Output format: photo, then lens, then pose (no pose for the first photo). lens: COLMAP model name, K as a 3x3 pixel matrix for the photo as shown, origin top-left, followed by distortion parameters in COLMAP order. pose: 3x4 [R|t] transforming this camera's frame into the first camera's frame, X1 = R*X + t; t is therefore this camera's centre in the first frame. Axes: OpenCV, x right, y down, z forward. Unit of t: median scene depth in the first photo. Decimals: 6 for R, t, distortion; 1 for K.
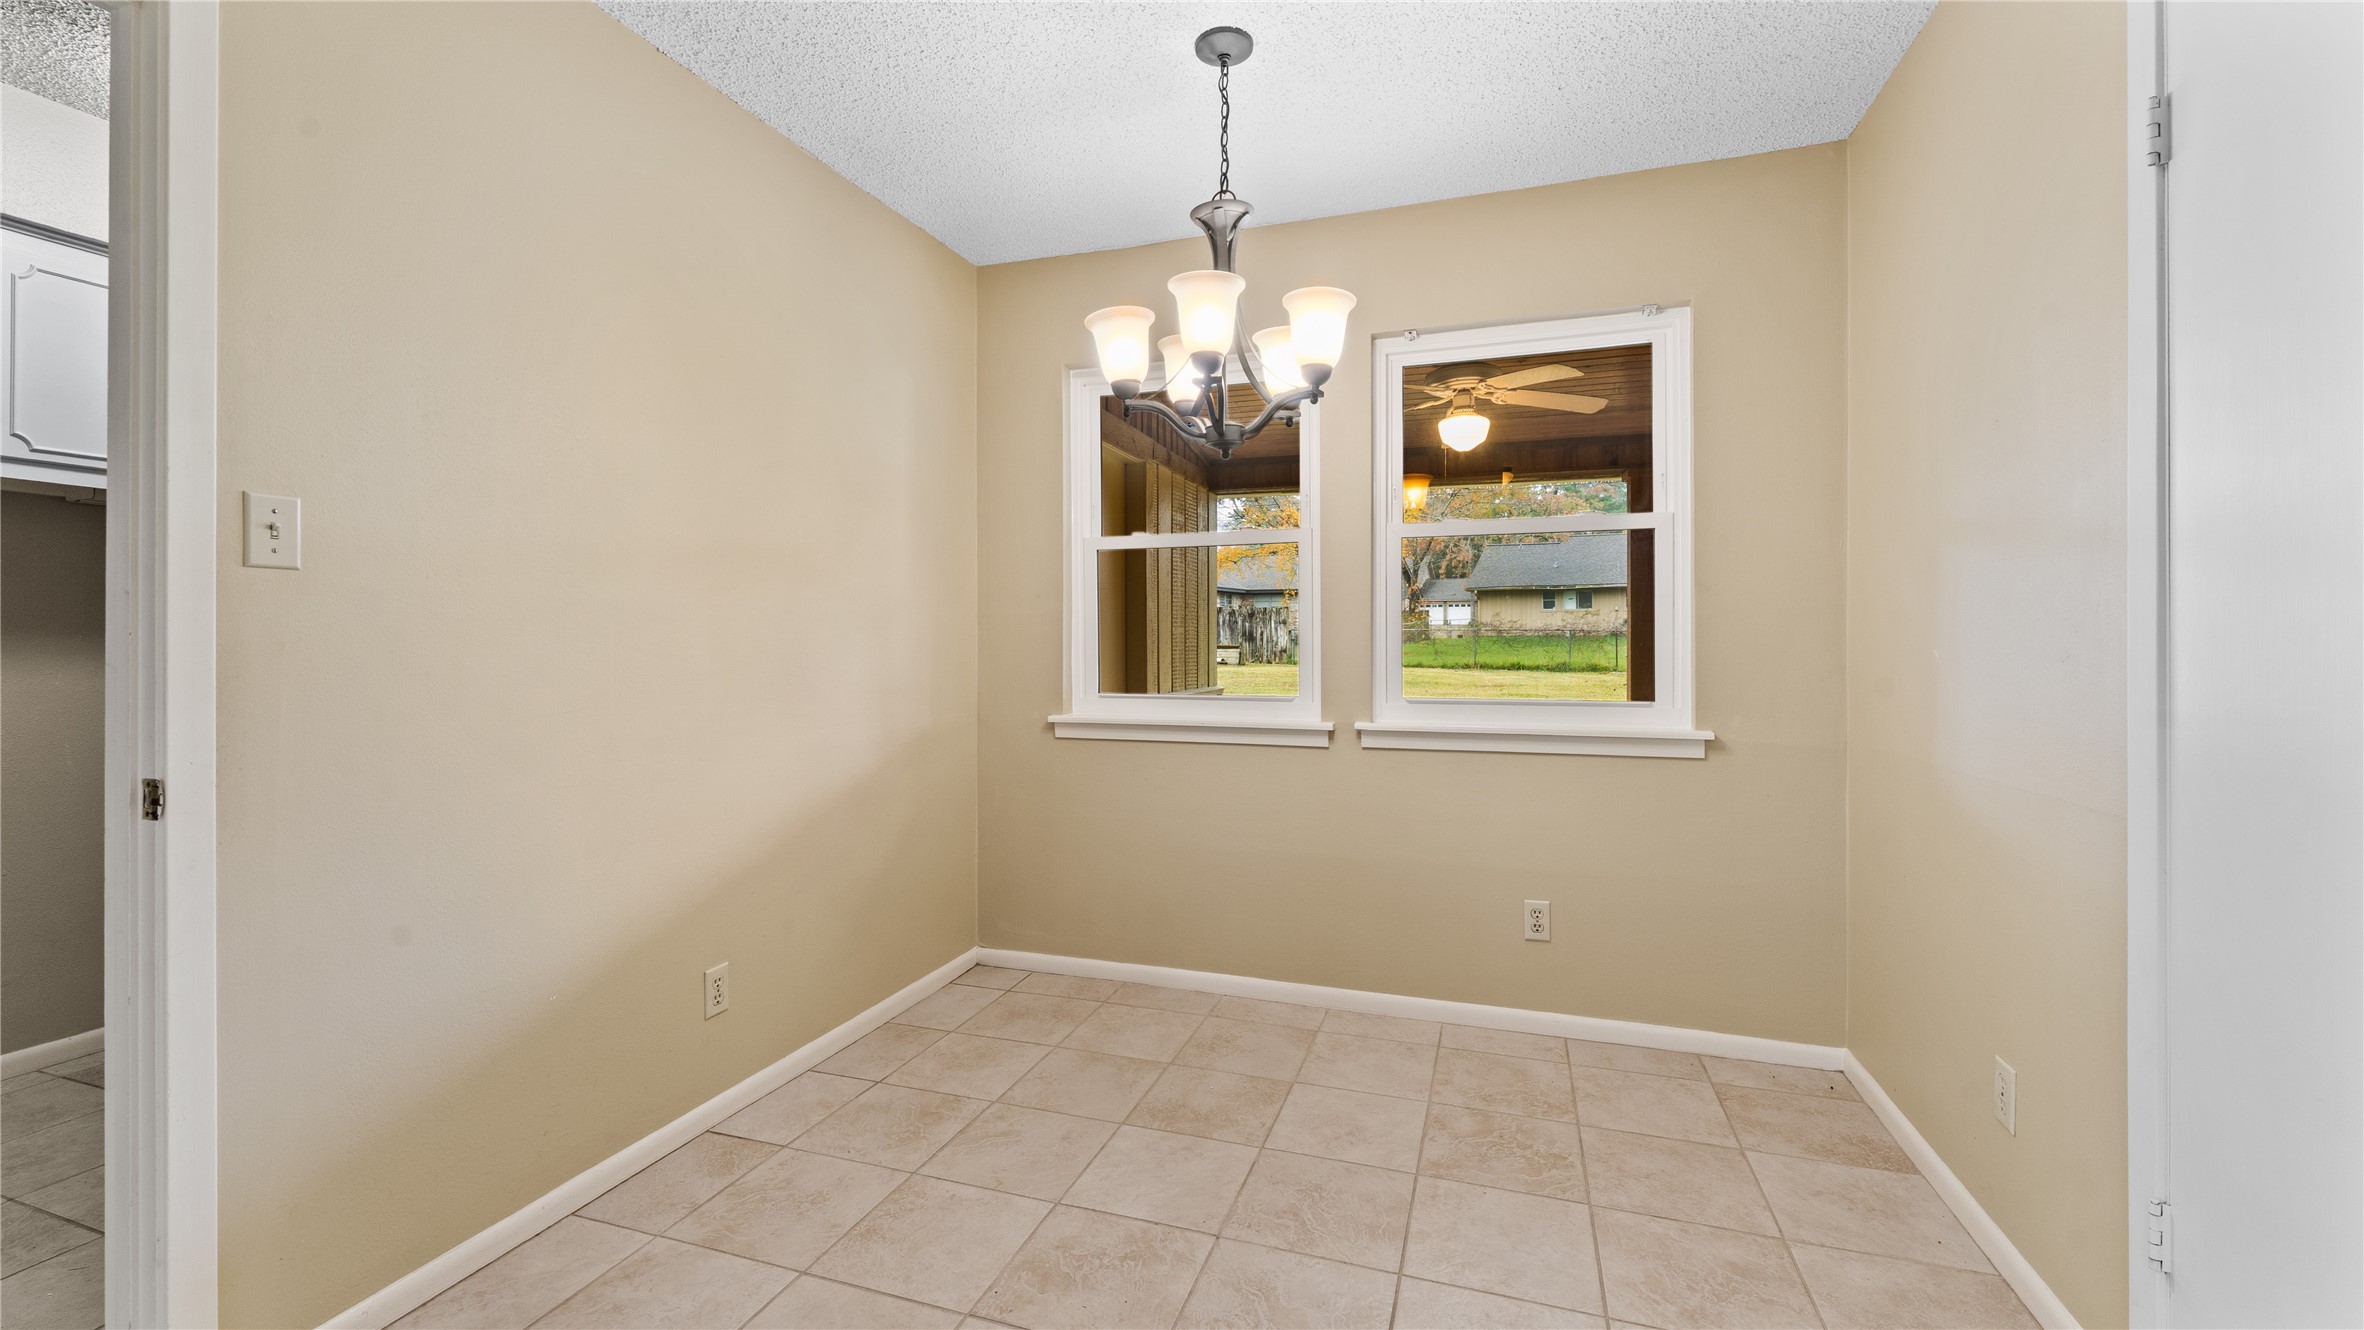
lens RADIAL K [[947.5, 0, 1182.0], [0, 947.5, 665.0], [0, 0, 1]] dist [0.000714, -0.000334]
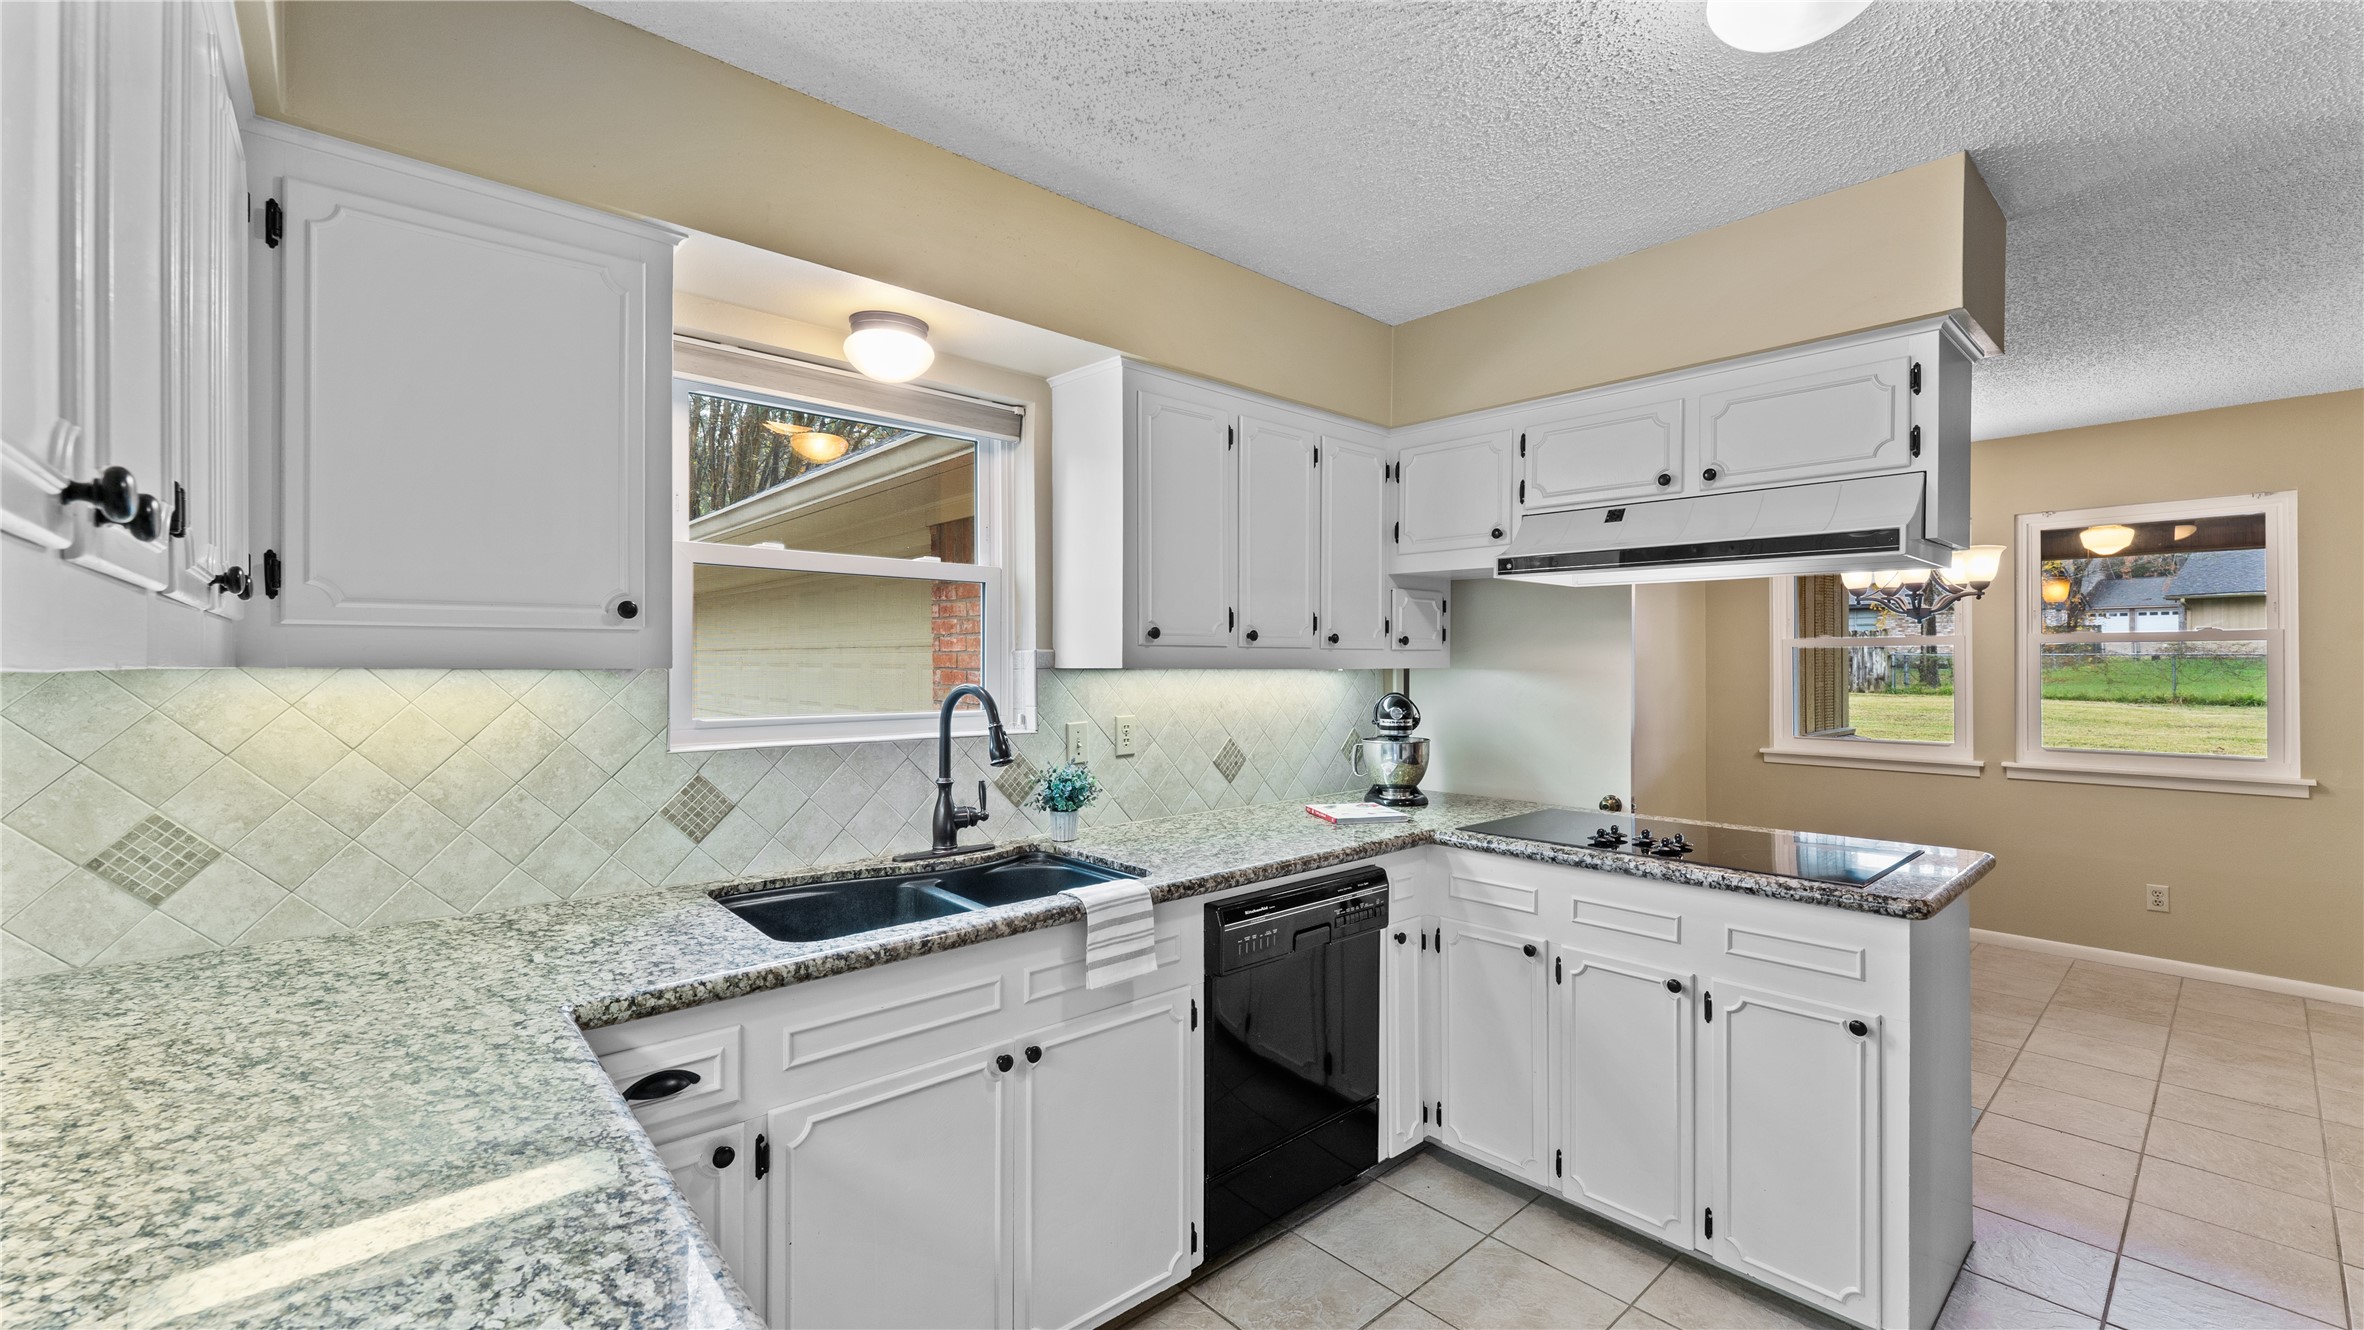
lens RADIAL K [[947.5, 0, 1182.0], [0, 947.5, 665.0], [0, 0, 1]] dist [0.000714, -0.000334]
pose [[0.868675, 0.000112, -0.495383, -0.195414], [-0.009457, 0.999822, -0.016356, -0.054990], [0.495293, 0.018893, 0.868521, -0.929473]]
